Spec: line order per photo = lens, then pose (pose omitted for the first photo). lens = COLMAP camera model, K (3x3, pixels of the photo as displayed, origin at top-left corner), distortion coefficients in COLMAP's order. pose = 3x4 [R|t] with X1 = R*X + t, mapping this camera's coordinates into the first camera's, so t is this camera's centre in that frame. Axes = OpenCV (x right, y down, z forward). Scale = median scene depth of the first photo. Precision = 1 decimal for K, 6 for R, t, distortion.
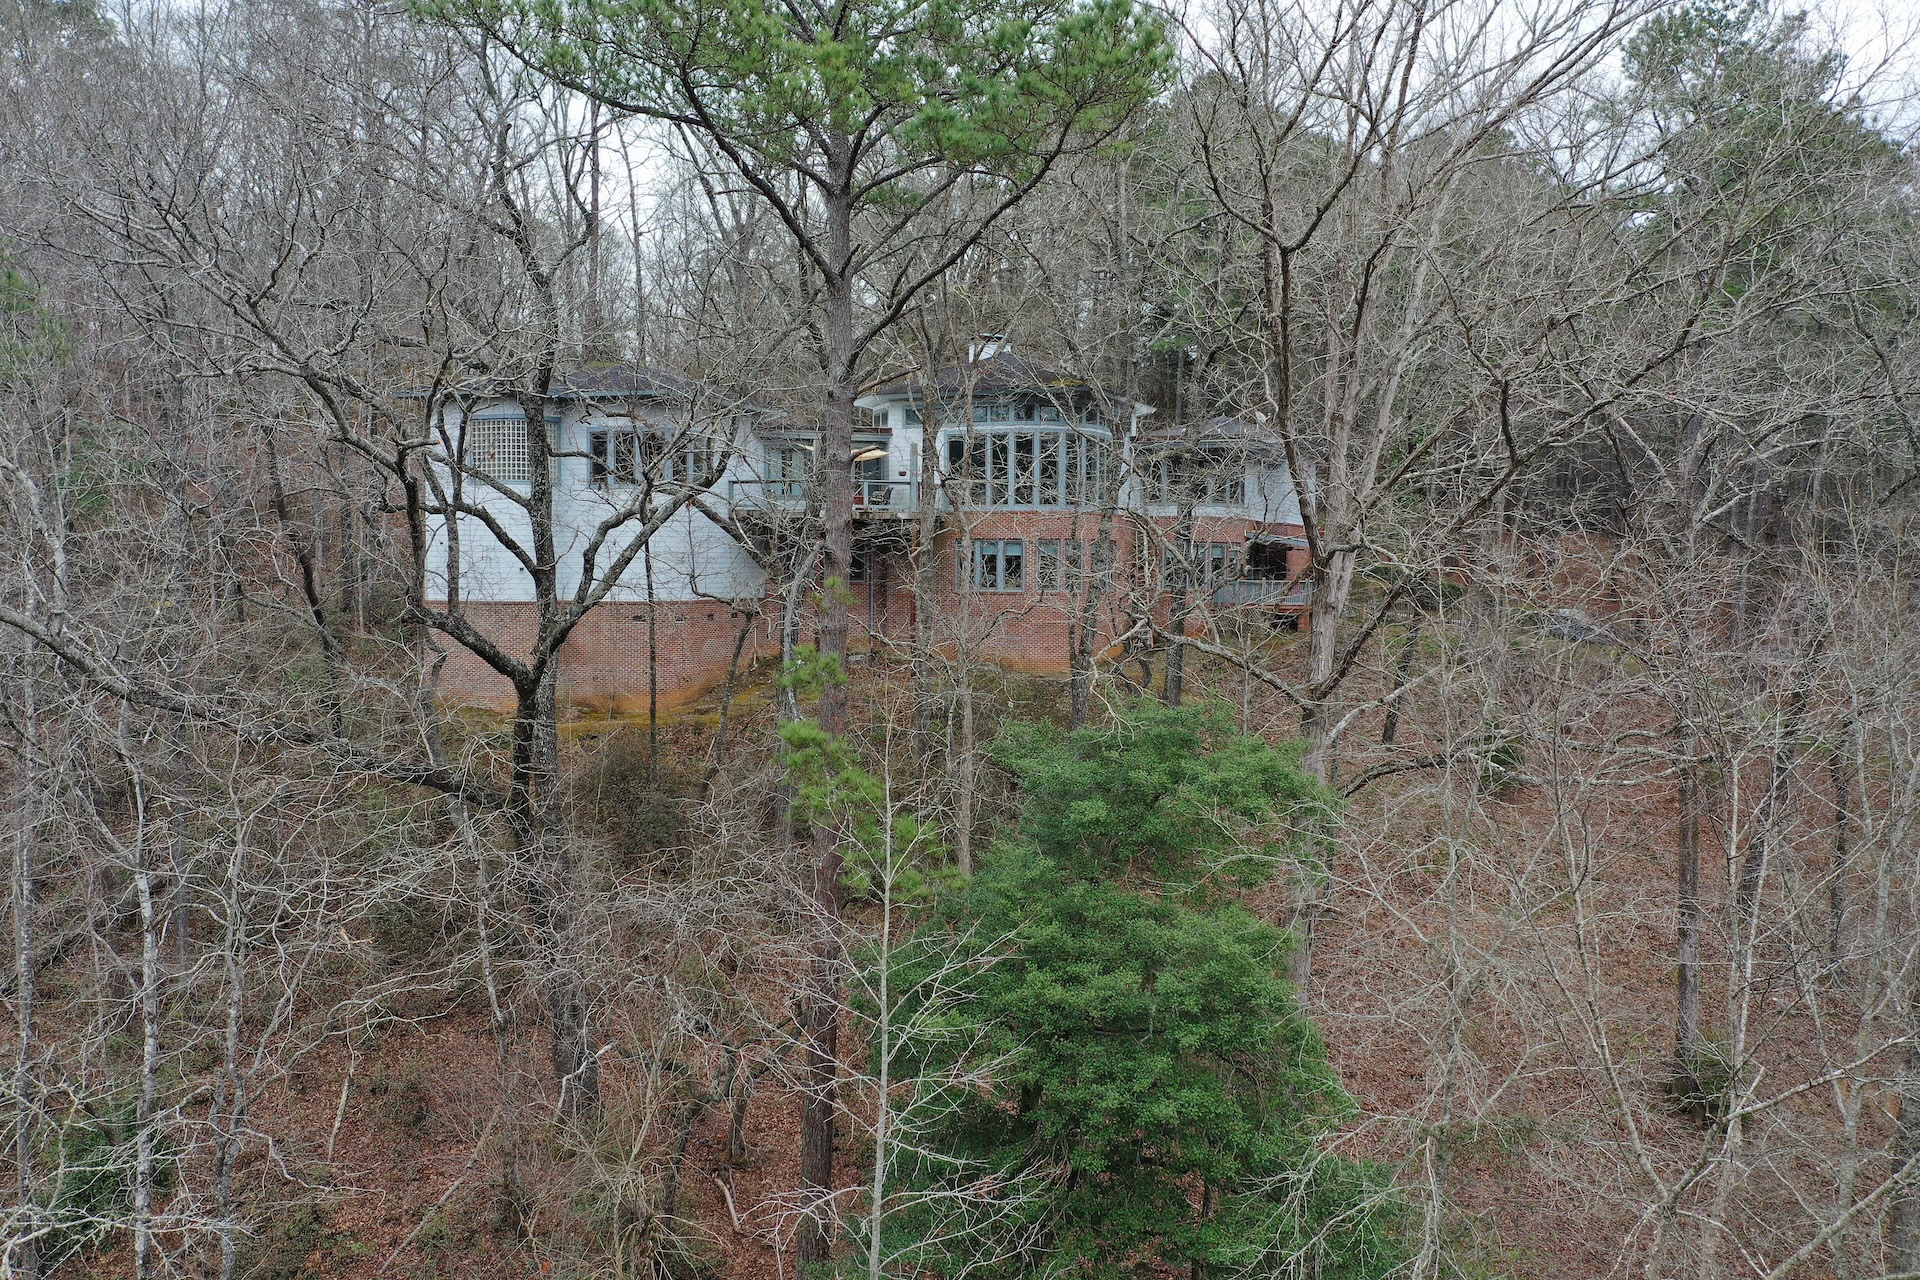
lens RADIAL K [[1514.4, 0, 948.8], [0, 1514.4, 633.7], [0, 0, 1]] dist [0.000686, -0.002060]
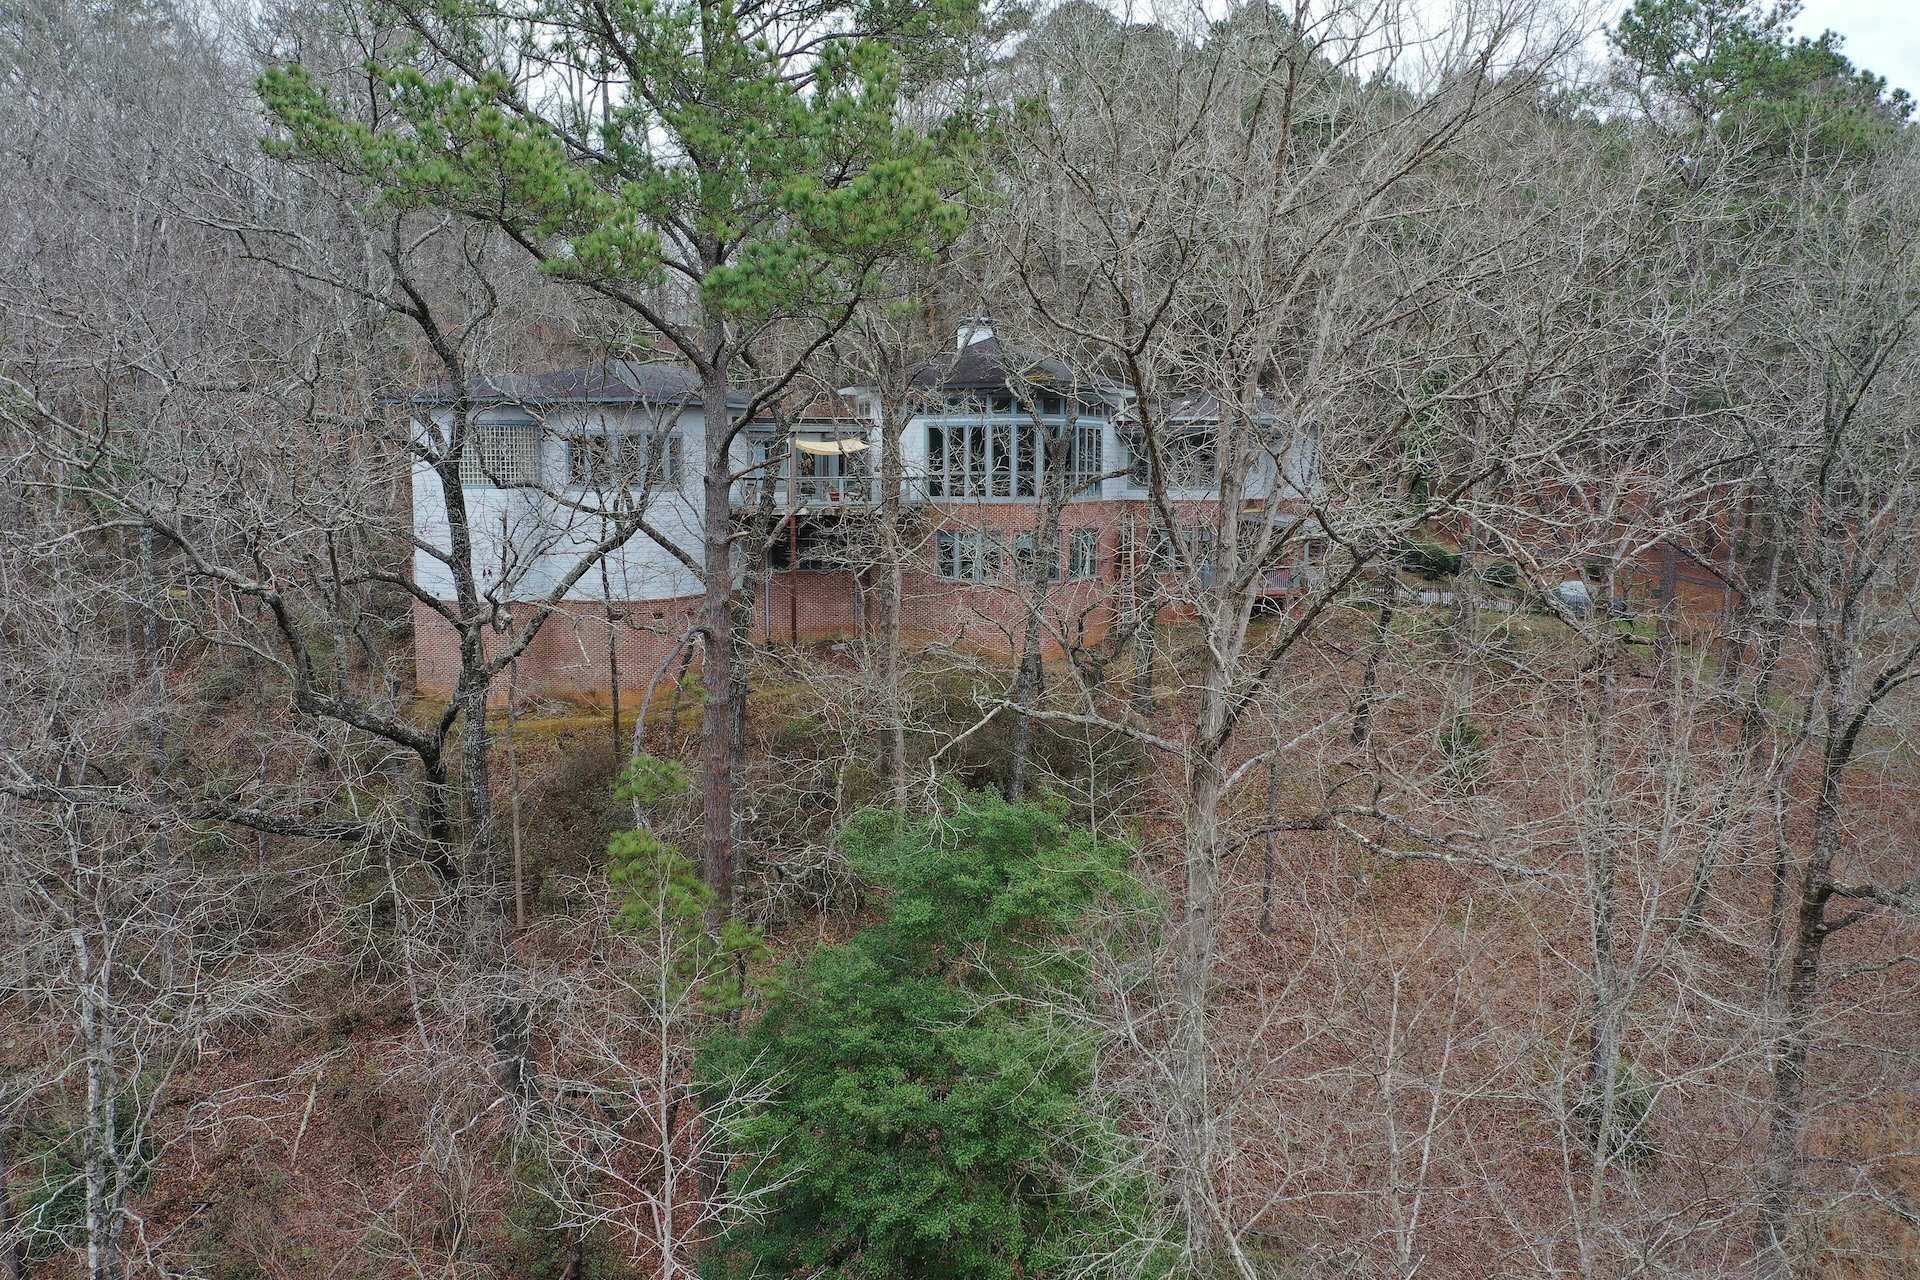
lens RADIAL K [[1514.4, 0, 956.7], [0, 1514.4, 636.3], [0, 0, 1]] dist [0.000686, -0.002060]
pose [[0.998571, 0.001666, -0.053411, 0.147249], [0.001918, 0.997752, 0.066981, -0.120017], [0.053403, -0.066988, 0.996324, -0.027398]]
